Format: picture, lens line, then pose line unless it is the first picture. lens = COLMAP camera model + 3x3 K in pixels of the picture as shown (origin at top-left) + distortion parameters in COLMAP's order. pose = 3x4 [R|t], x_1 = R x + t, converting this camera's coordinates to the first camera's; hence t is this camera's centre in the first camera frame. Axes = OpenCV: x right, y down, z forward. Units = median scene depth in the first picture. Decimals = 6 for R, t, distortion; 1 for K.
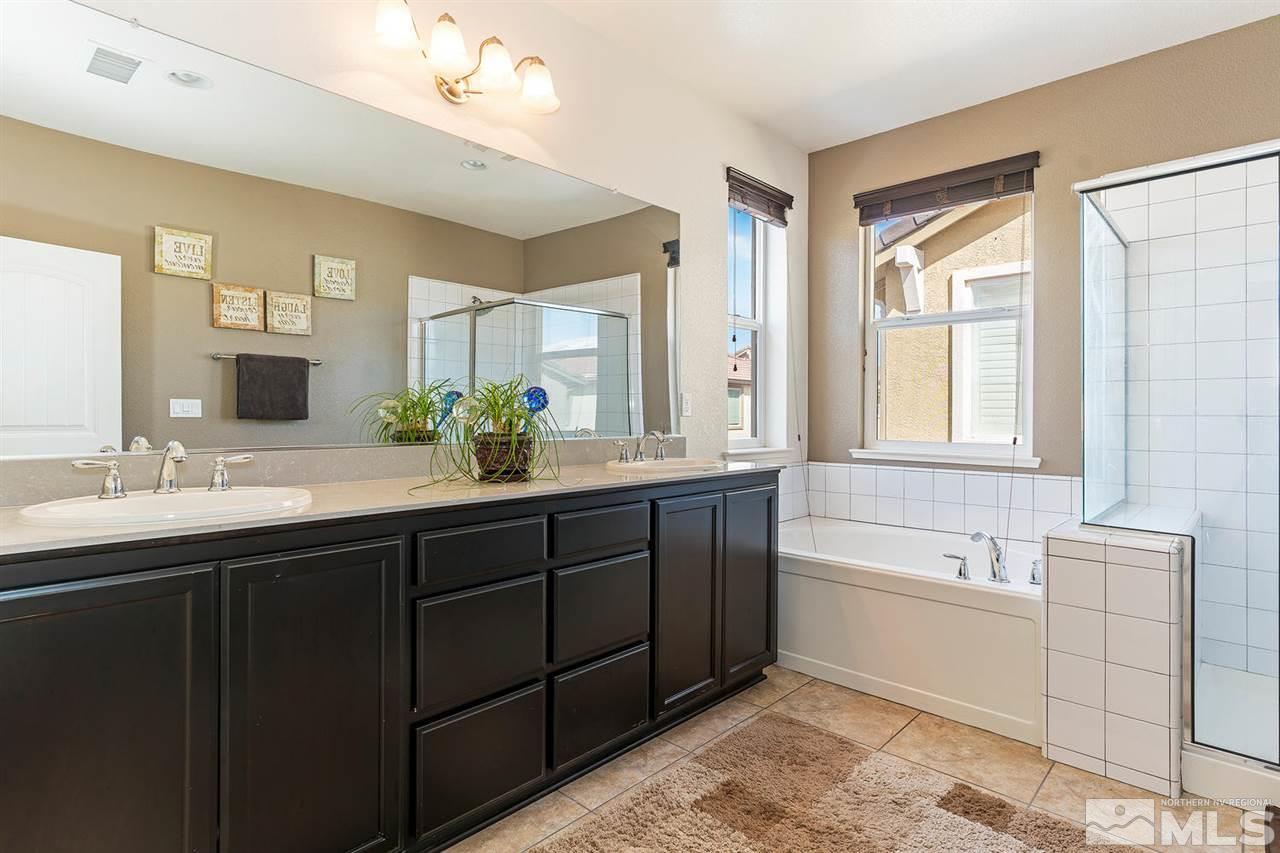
lens RADIAL K [[653.5, 0, 639.8], [0, 653.5, 418.3], [0, 0, 1]] dist [-0.005214, 0.002952]
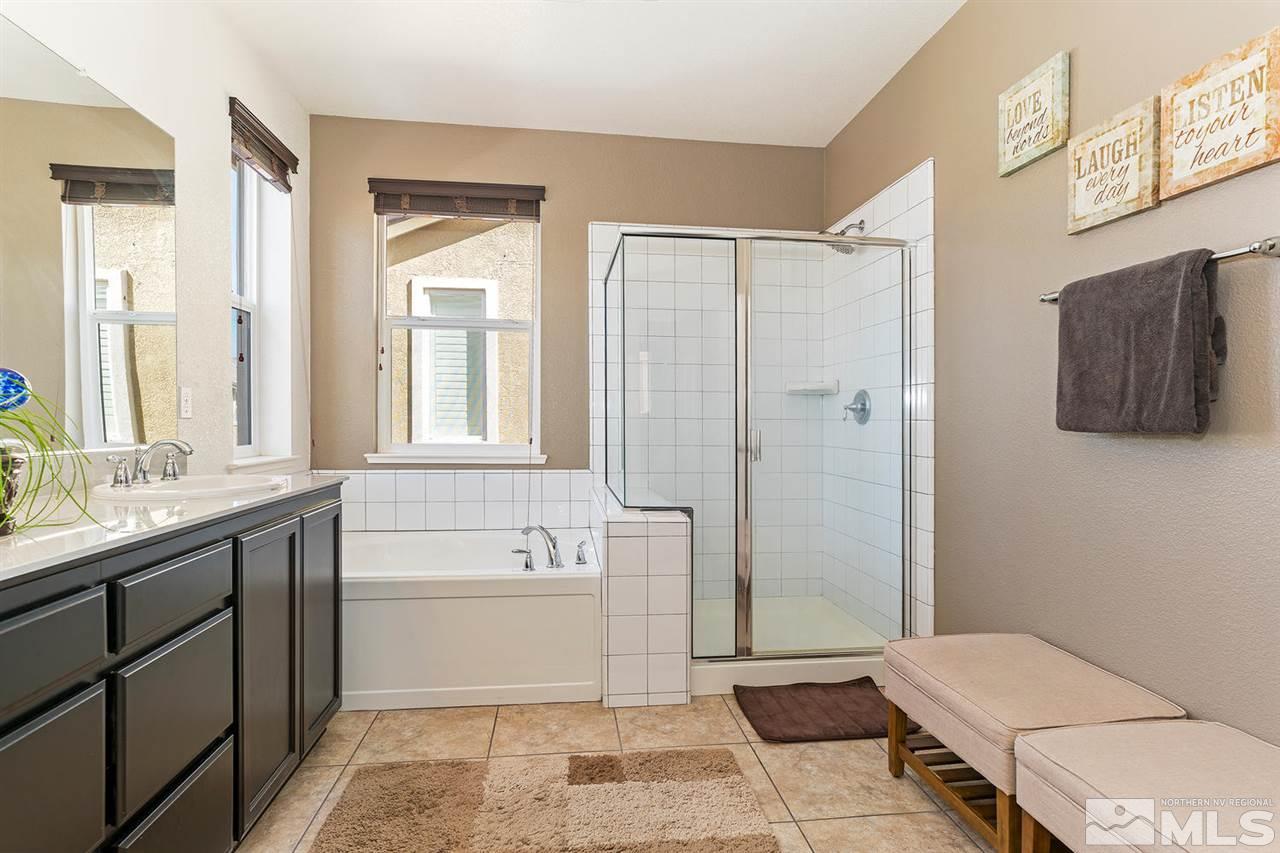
lens RADIAL K [[653.5, 0, 640.9], [0, 653.5, 429.3], [0, 0, 1]] dist [-0.005214, 0.002952]
pose [[0.635196, -0.011151, 0.772270, -0.203846], [-0.000047, 0.999895, 0.014476, -0.001665], [-0.772351, -0.009232, 0.635129, 0.167591]]
